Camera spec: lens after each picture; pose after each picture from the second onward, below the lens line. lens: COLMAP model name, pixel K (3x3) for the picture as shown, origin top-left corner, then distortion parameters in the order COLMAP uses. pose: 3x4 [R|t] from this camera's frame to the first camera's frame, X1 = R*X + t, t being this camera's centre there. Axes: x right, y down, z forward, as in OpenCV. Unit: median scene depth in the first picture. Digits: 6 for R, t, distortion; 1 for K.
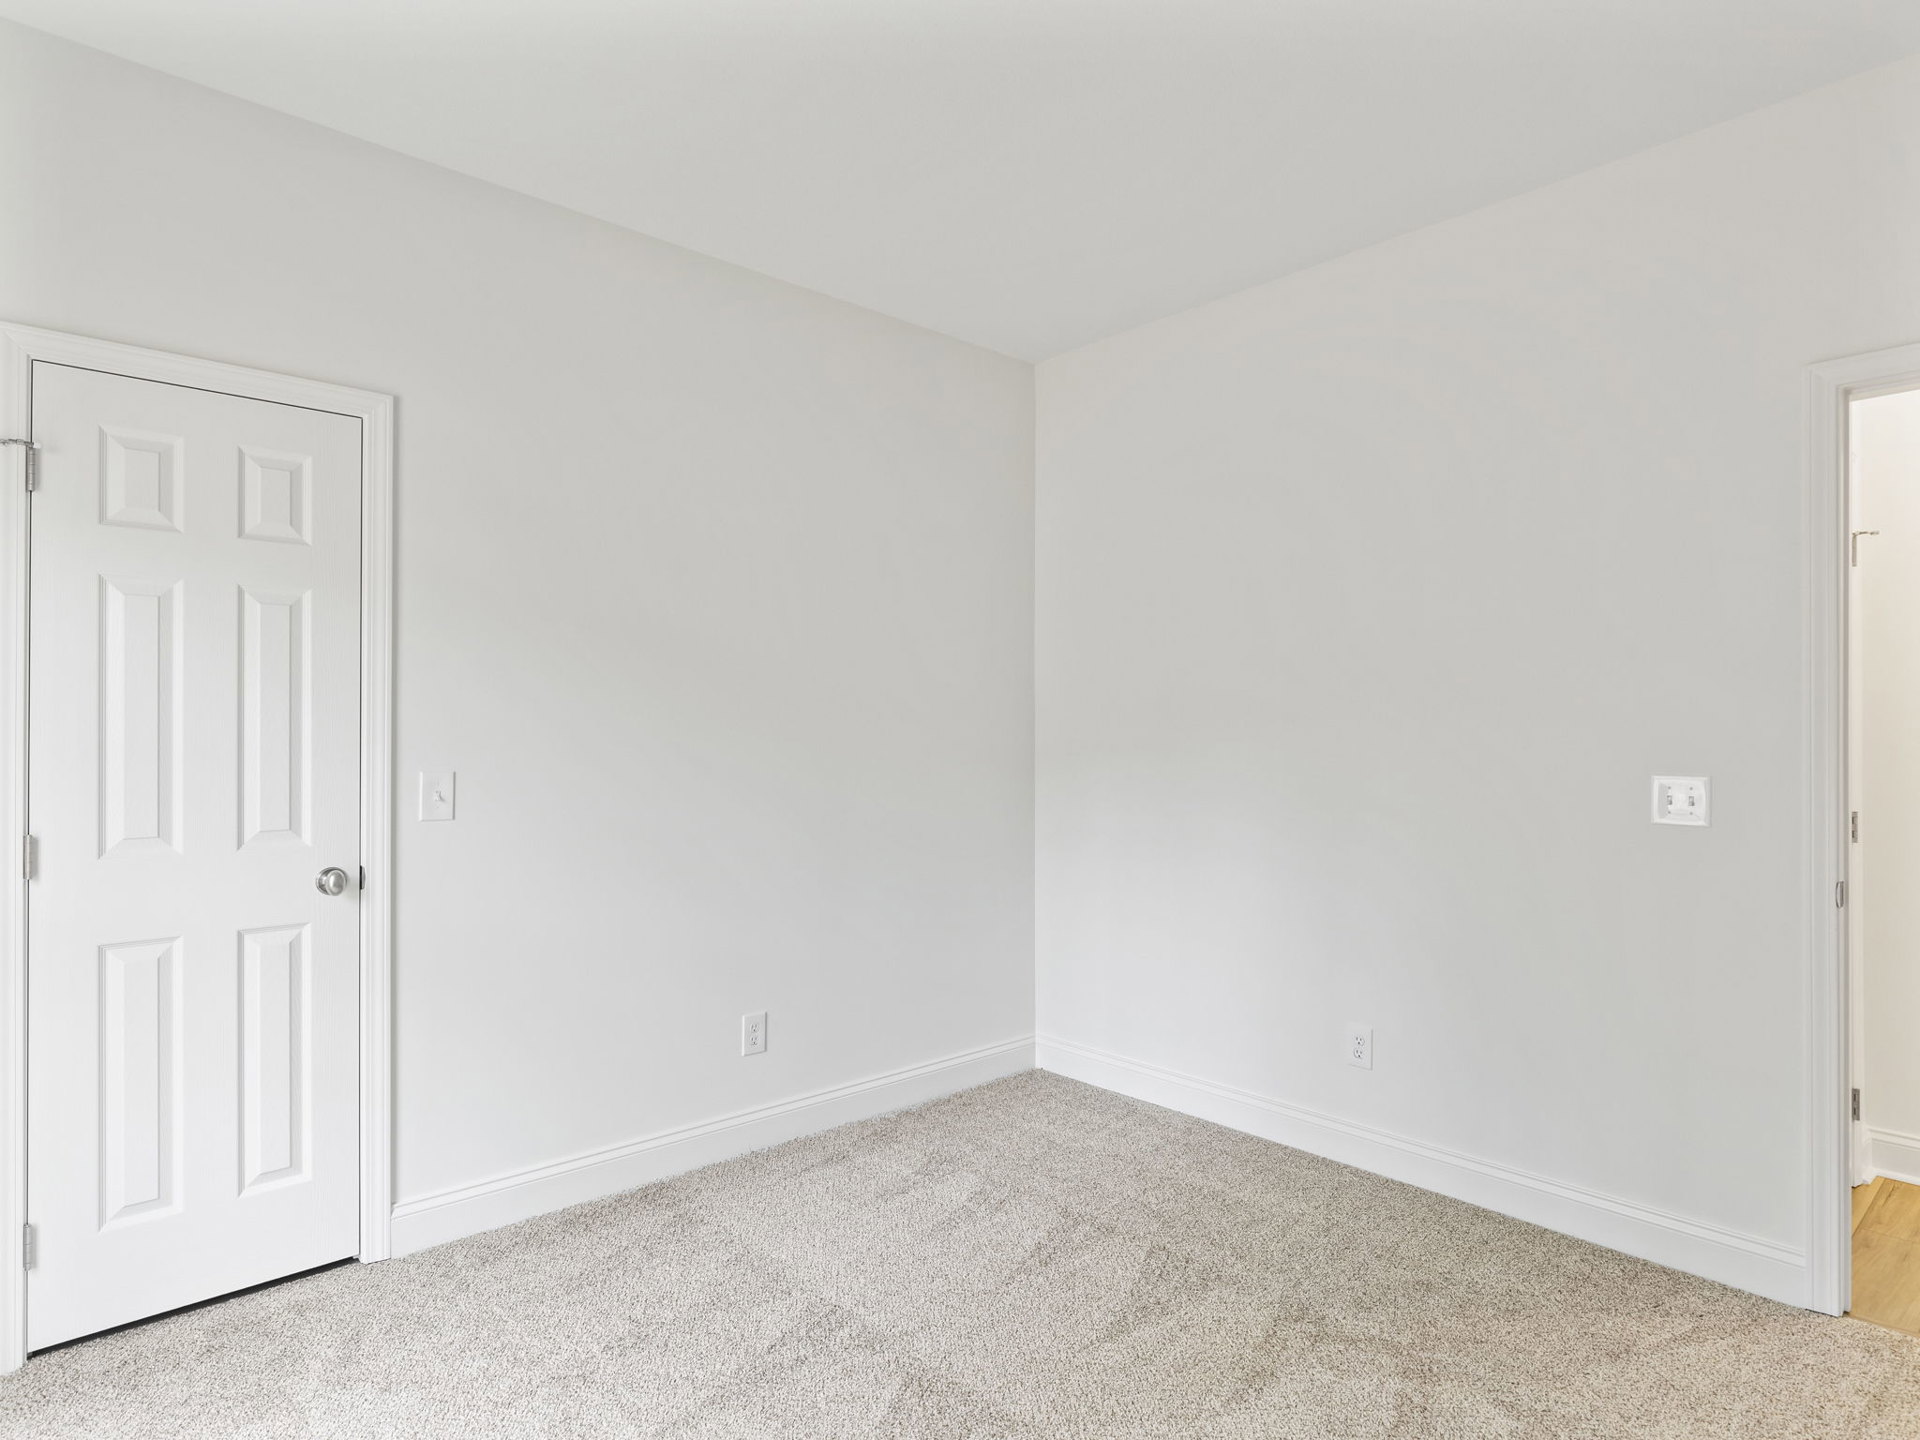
lens RADIAL K [[973.7, 0, 973.9], [0, 973.7, 725.8], [0, 0, 1]] dist [0.003153, -0.000451]
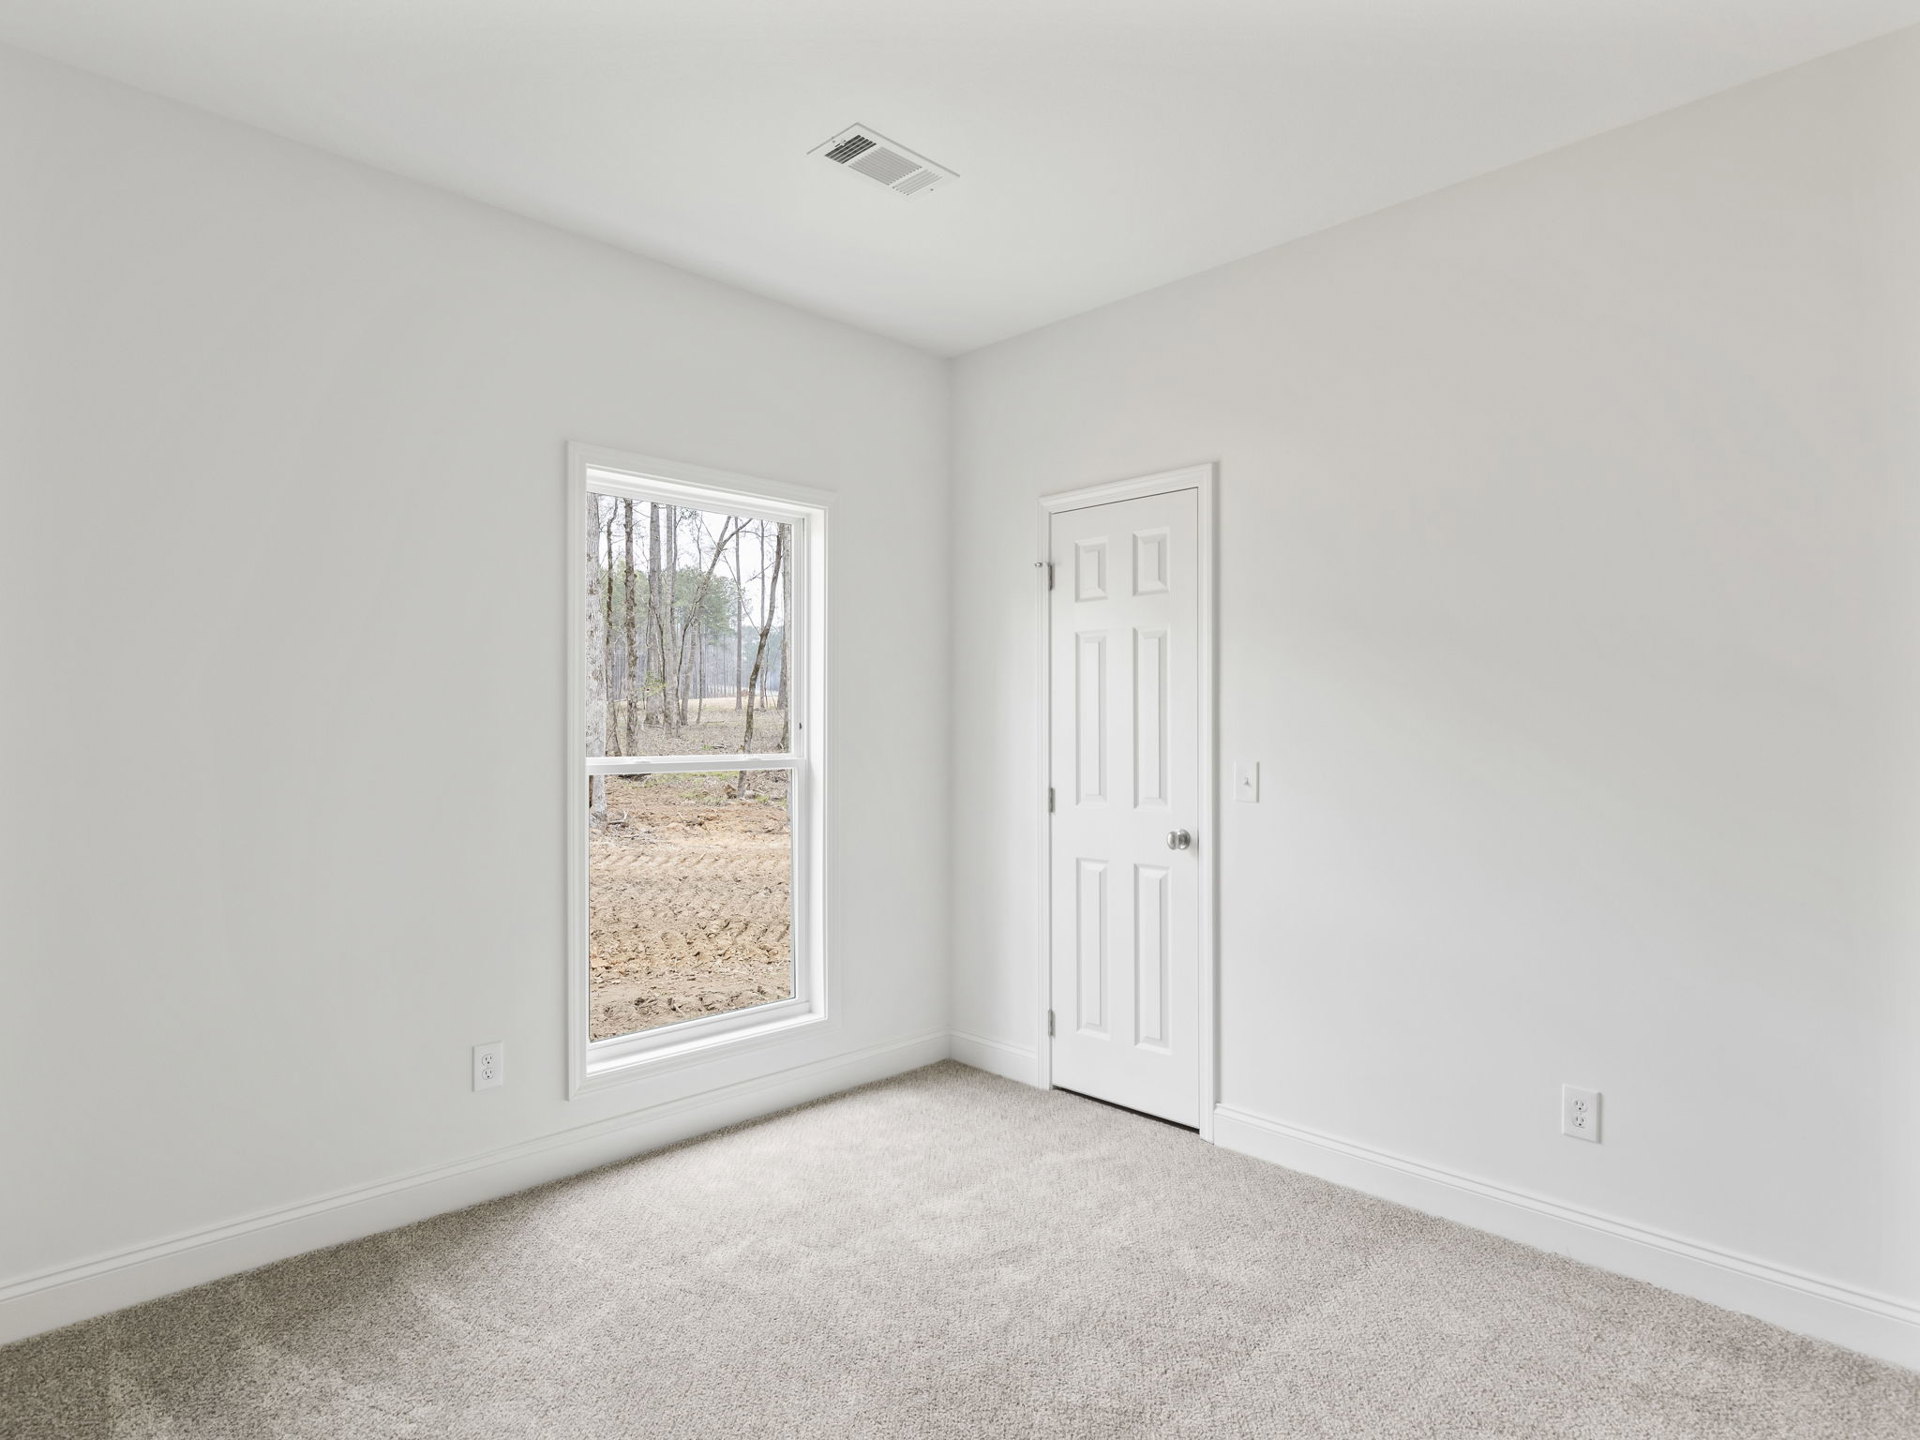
lens RADIAL K [[973.7, 0, 973.9], [0, 973.7, 725.8], [0, 0, 1]] dist [0.003153, -0.000451]
pose [[0.137823, -0.004623, -0.990446, 0.623542], [0.005078, 0.999979, -0.003961, 0.006993], [0.990444, -0.004483, 0.137843, 0.527091]]
